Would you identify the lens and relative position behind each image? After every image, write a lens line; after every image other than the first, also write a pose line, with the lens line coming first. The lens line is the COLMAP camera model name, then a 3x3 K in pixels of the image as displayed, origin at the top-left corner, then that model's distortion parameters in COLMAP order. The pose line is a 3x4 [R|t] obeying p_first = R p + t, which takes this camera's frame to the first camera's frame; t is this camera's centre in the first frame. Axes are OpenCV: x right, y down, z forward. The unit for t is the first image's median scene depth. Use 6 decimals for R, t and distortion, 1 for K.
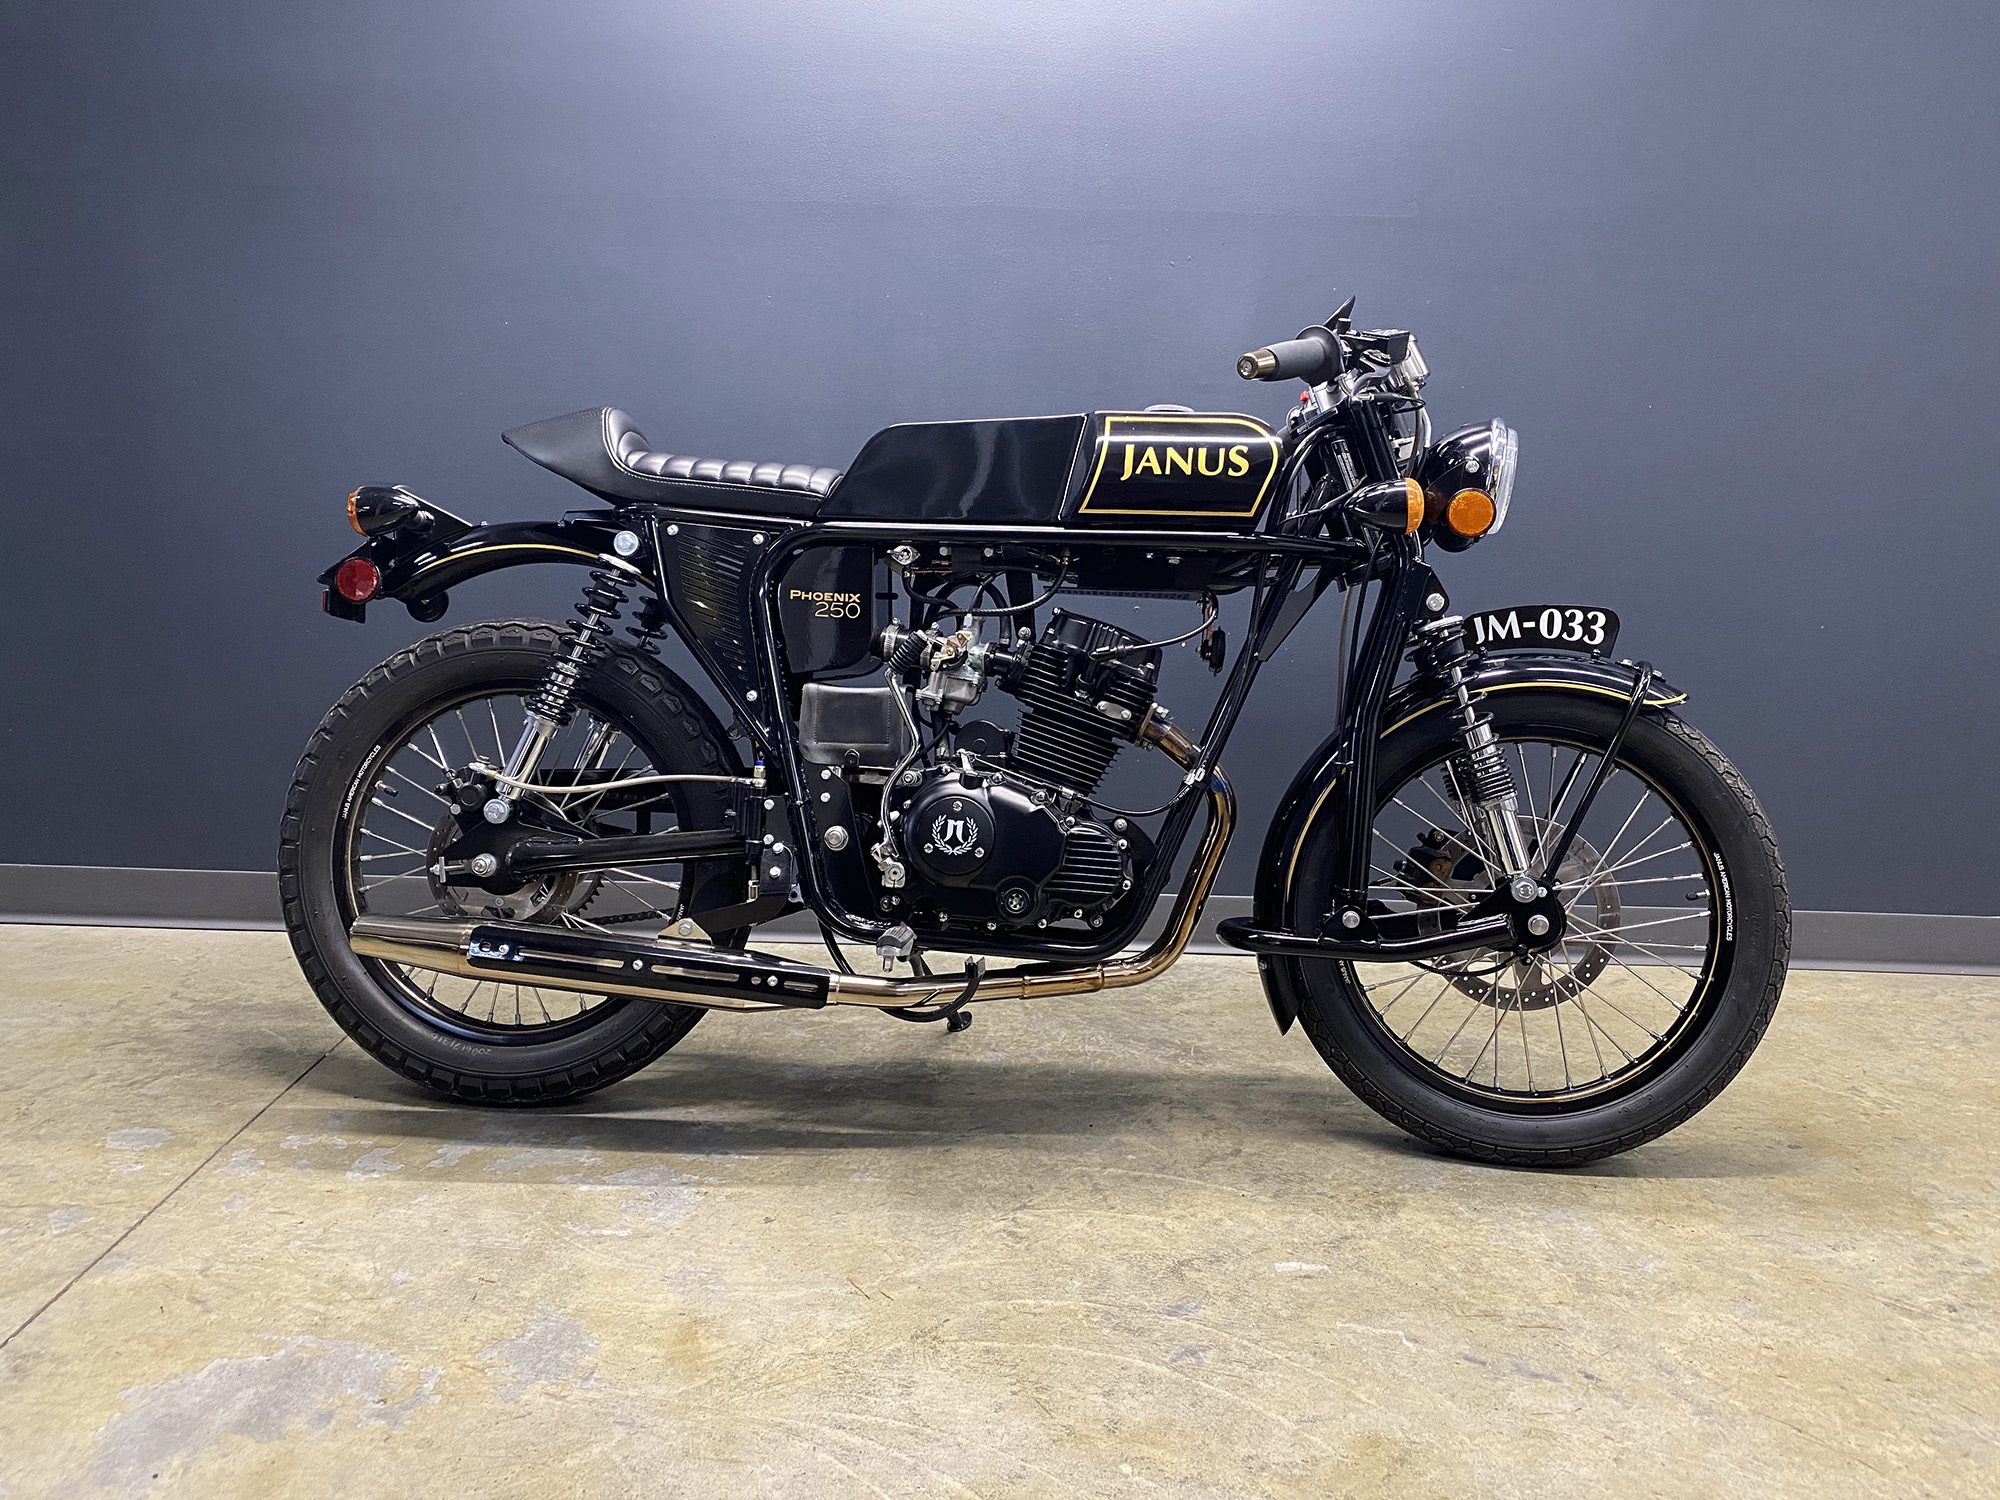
lens RADIAL K [[1483.2, 0, 980.9], [0, 1483.2, 738.3], [0, 0, 1]] dist [-0.015920, -0.012860]
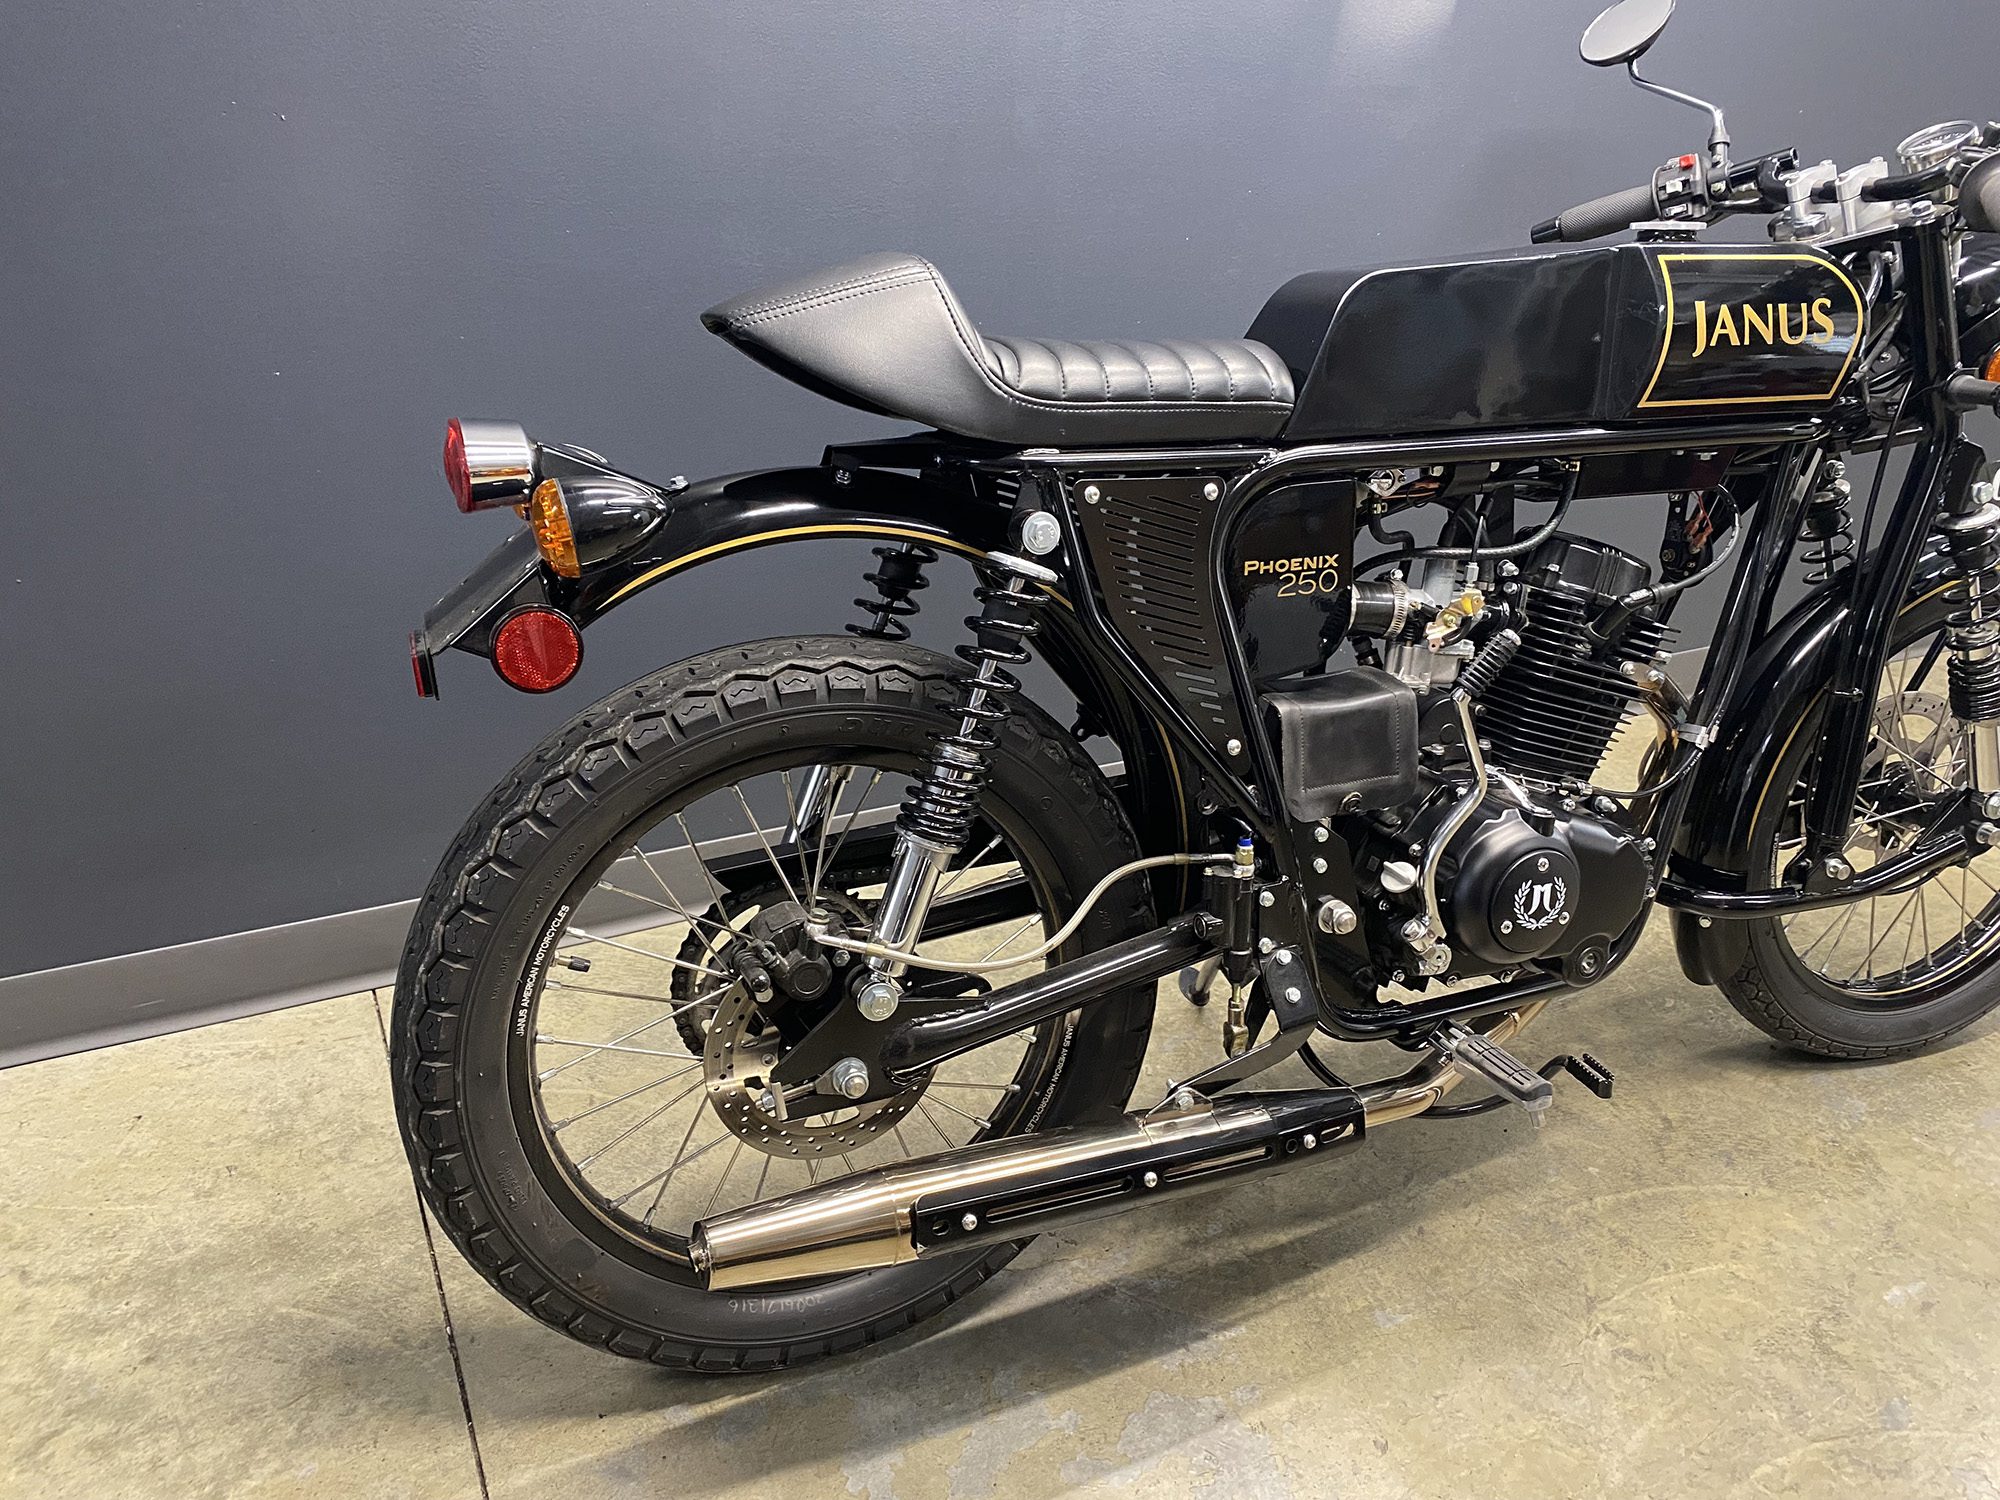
lens RADIAL K [[1483.2, 0, 1014.2], [0, 1483.2, 829.3], [0, 0, 1]] dist [-0.015920, -0.012860]
pose [[0.893423, -0.208557, 0.397868, -0.507886], [0.059640, 0.932923, 0.355103, -0.231822], [-0.445239, -0.293528, 0.845933, 0.494993]]
